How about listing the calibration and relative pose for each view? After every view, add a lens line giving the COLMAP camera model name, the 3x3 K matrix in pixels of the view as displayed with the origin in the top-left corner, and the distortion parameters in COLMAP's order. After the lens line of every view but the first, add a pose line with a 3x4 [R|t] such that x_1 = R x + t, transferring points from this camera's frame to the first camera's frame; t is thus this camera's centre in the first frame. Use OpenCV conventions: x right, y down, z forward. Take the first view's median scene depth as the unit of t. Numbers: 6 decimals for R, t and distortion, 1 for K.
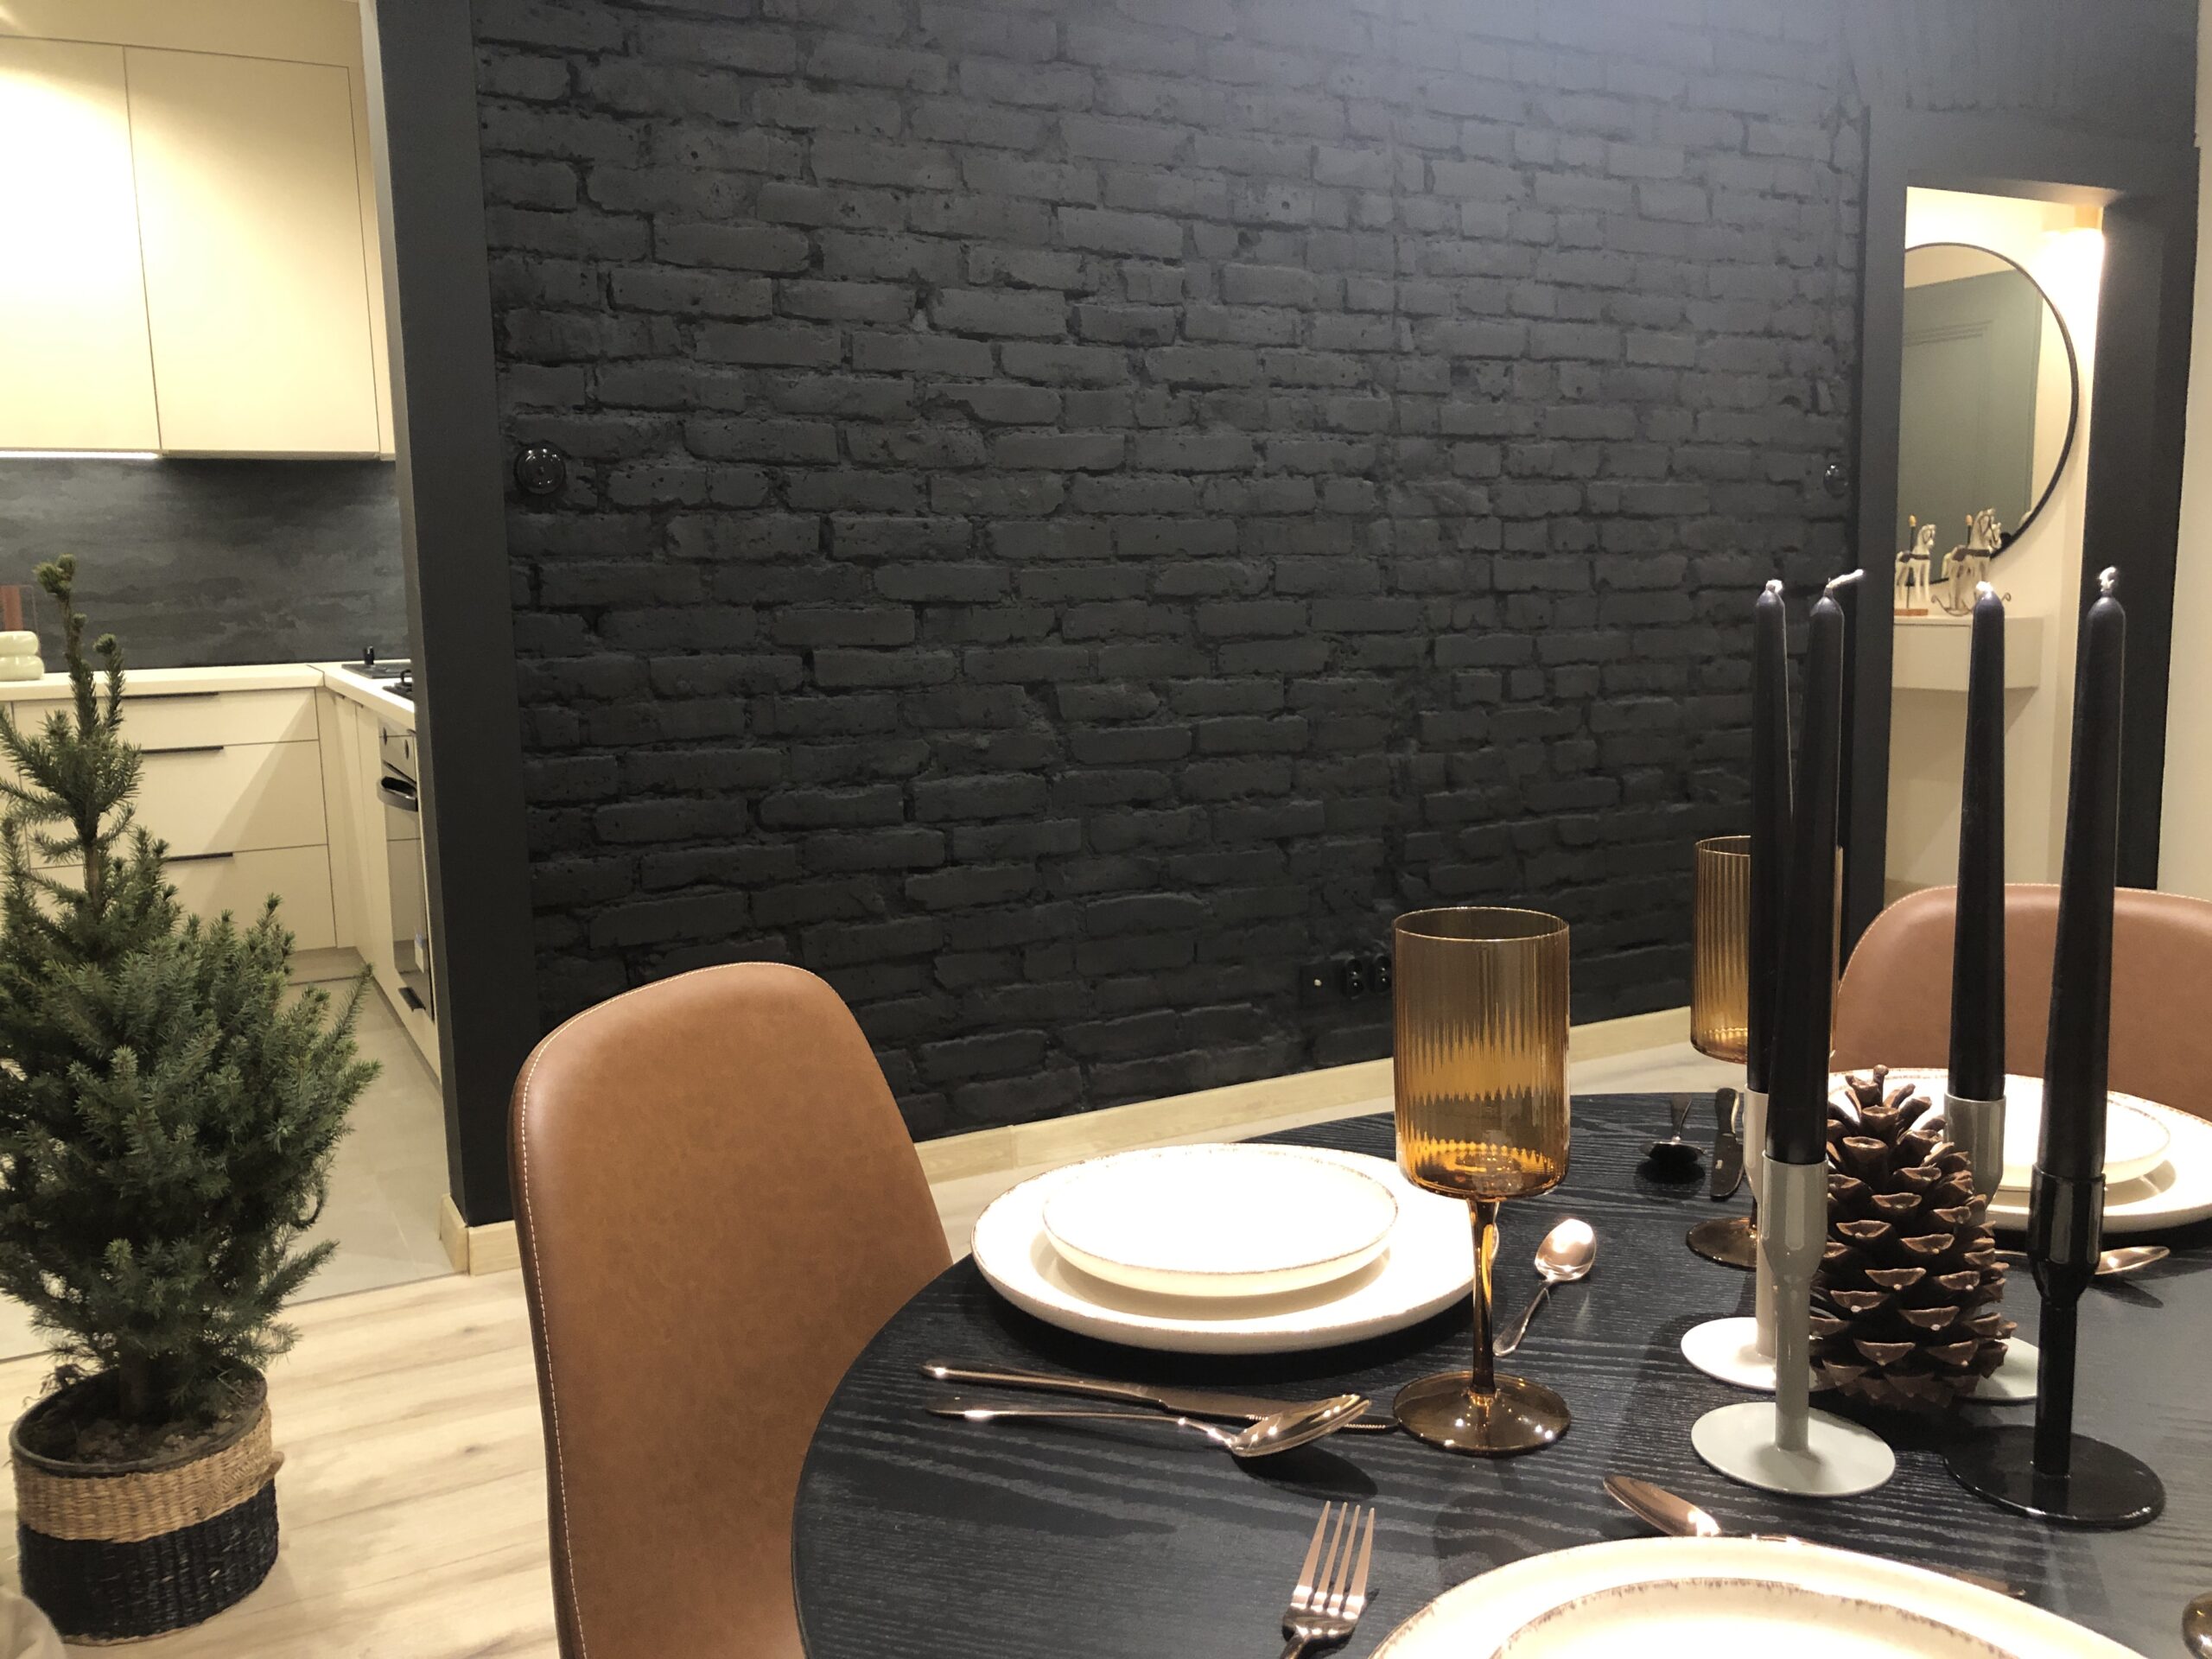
lens RADIAL K [[1768.4, 0, 1100.5], [0, 1768.4, 829.5], [0, 0, 1]] dist [0.007862, -0.067341]
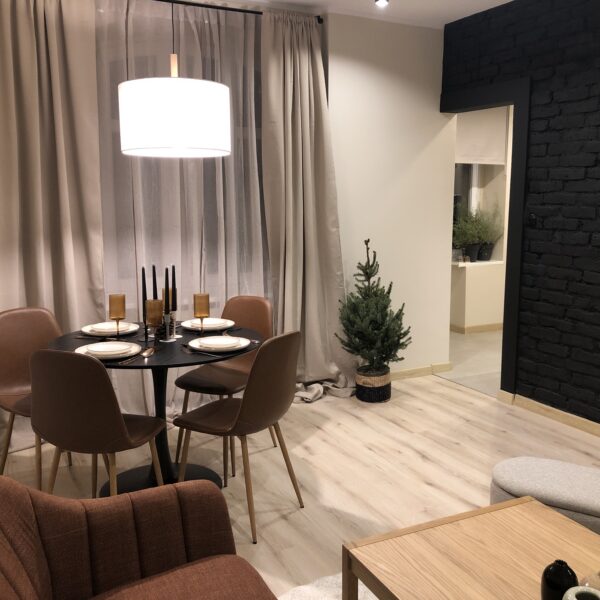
lens RADIAL K [[715.8, 0, 300.1], [0, 715.8, 303.6], [0, 0, 1]] dist [-0.028784, 0.000000]
pose [[-0.030585, 0.173839, -0.984299, 1.321096], [-0.139863, 0.974327, 0.176424, -0.218660], [0.989698, 0.143063, -0.005486, 0.474694]]
